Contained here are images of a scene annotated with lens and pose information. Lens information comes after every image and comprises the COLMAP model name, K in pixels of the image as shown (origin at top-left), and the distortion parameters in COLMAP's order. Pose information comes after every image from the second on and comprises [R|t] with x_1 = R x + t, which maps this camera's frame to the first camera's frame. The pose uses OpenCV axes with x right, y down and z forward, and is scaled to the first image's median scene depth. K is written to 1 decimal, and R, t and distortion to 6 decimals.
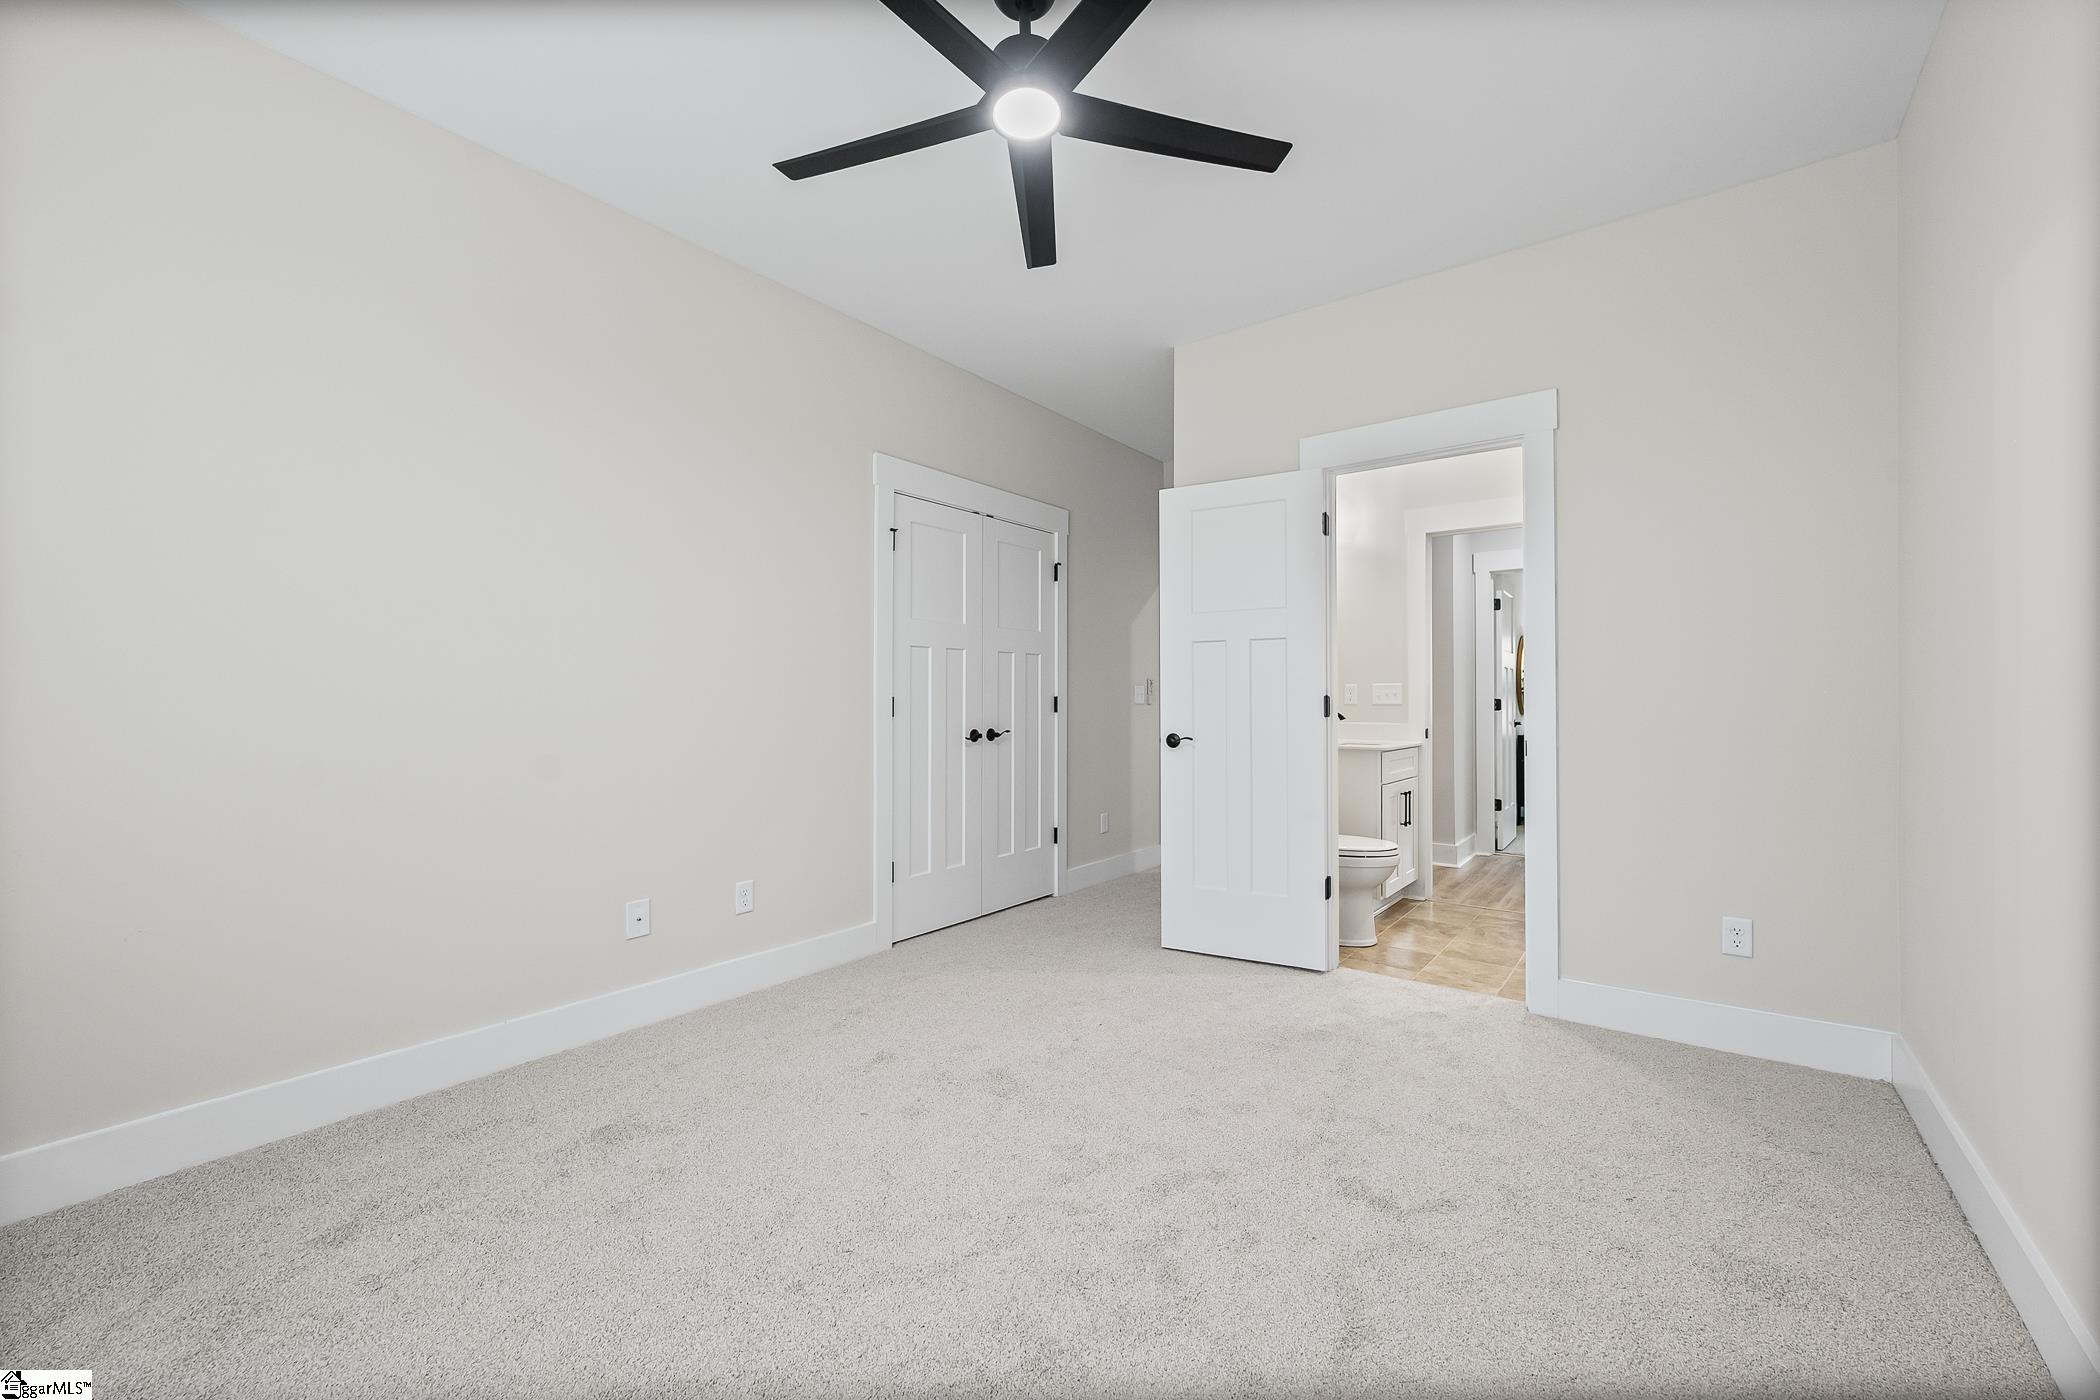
lens RADIAL K [[838.5, 0, 1050.7], [0, 838.5, 688.6], [0, 0, 1]] dist [-0.000217, -0.000022]
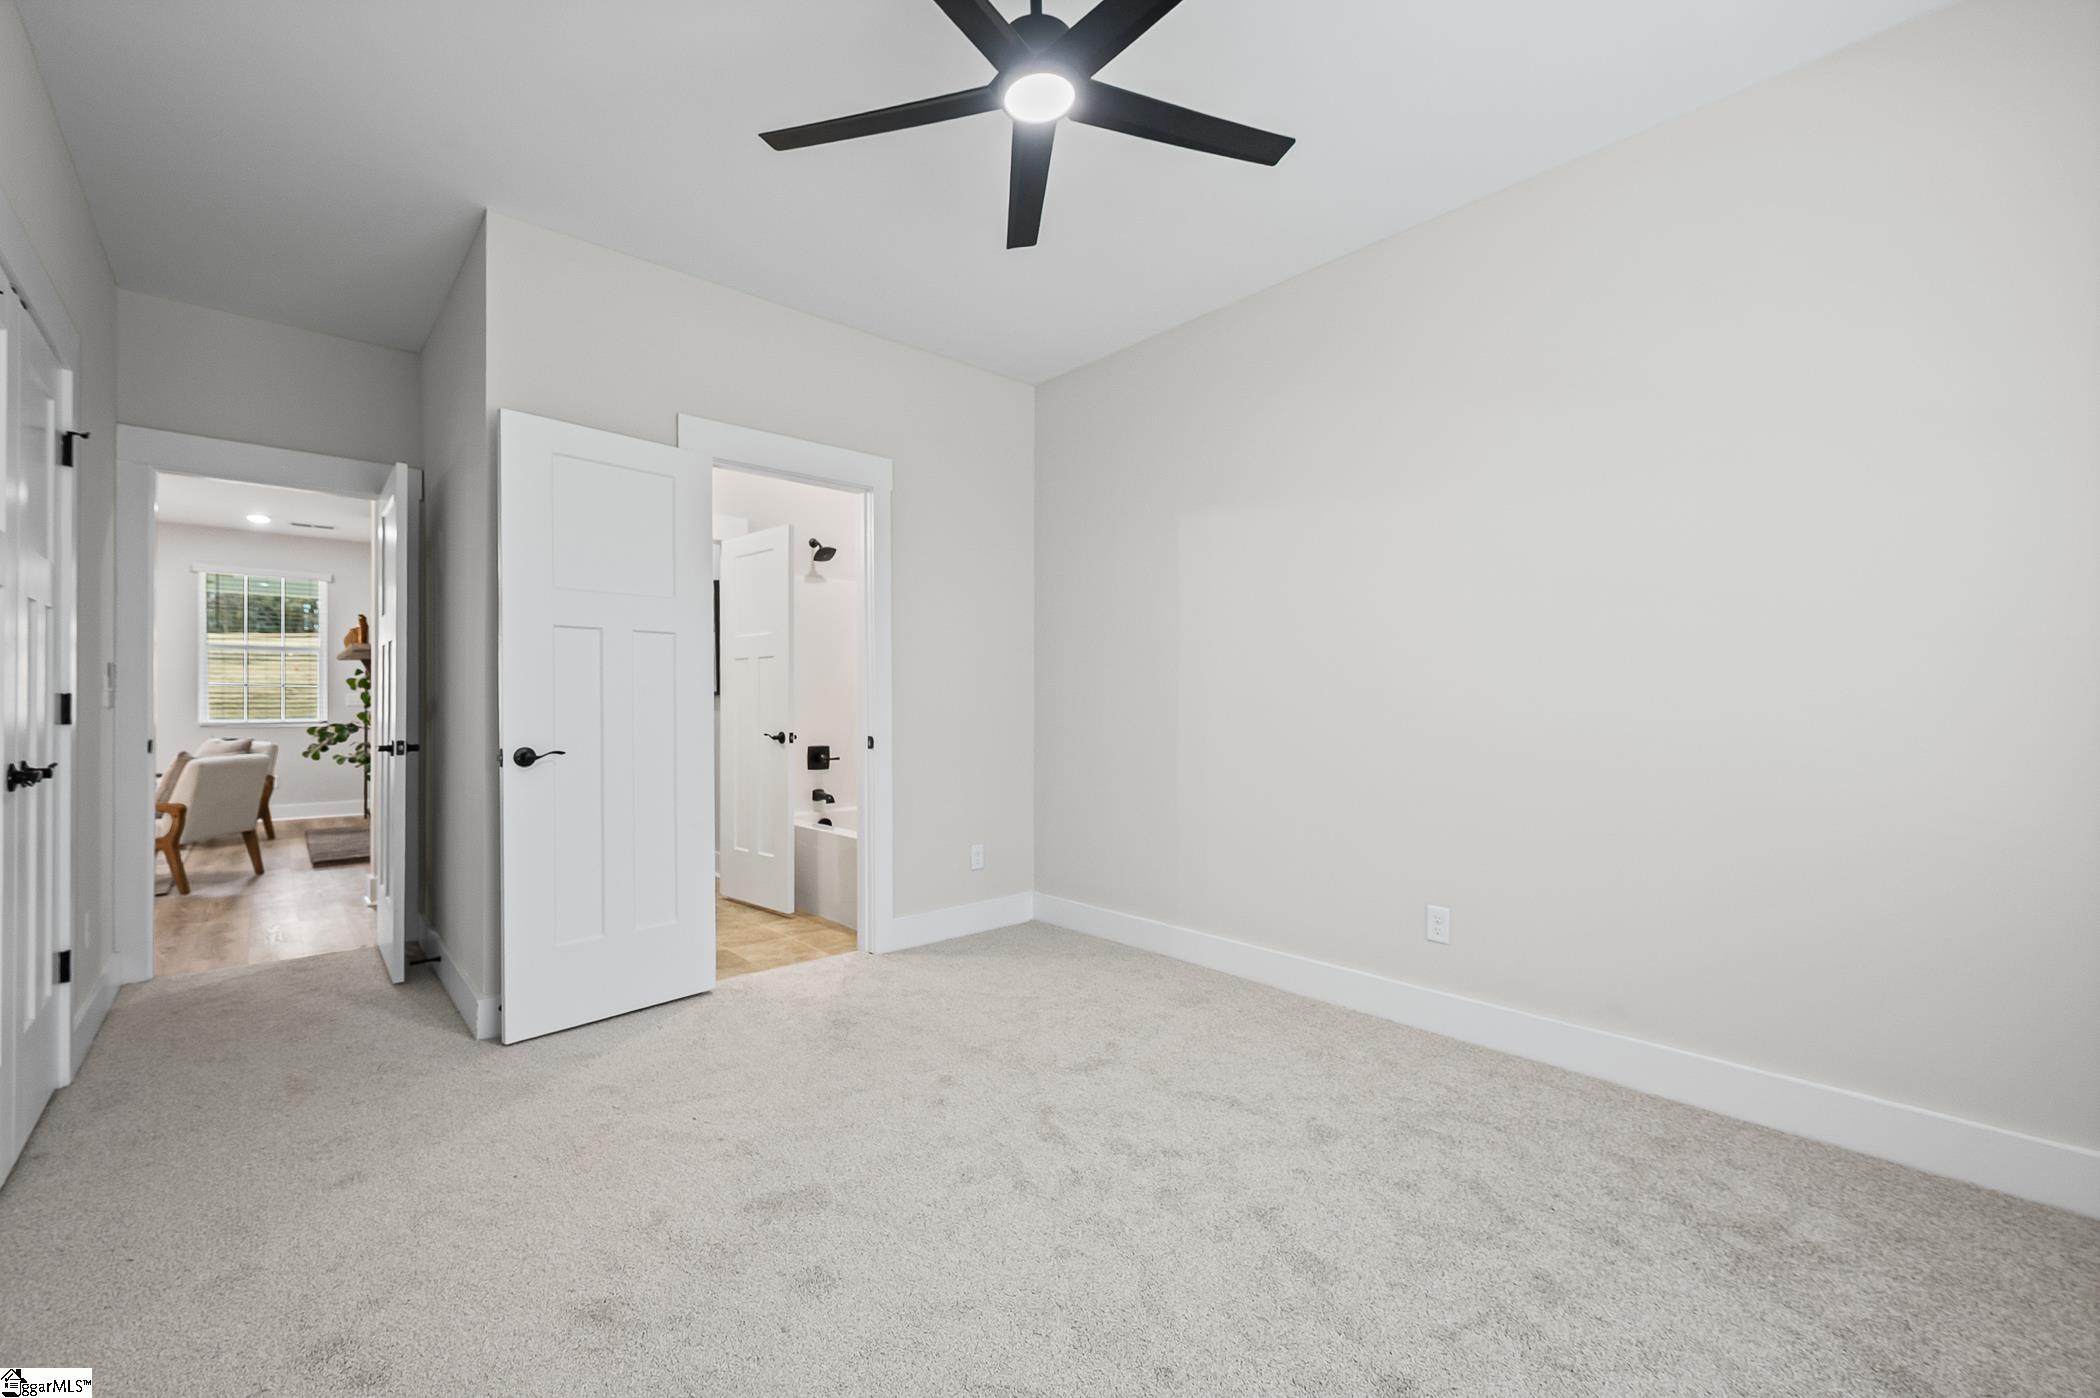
lens RADIAL K [[869.0, 0, 1050.0], [0, 869.0, 699.0], [0, 0, 1]] dist [-0.000326, 0.000005]
pose [[0.184924, 0.007539, 0.982724, -0.643428], [-0.014936, 0.999877, -0.004860, 0.010026], [-0.982639, -0.013779, 0.185014, 0.508186]]
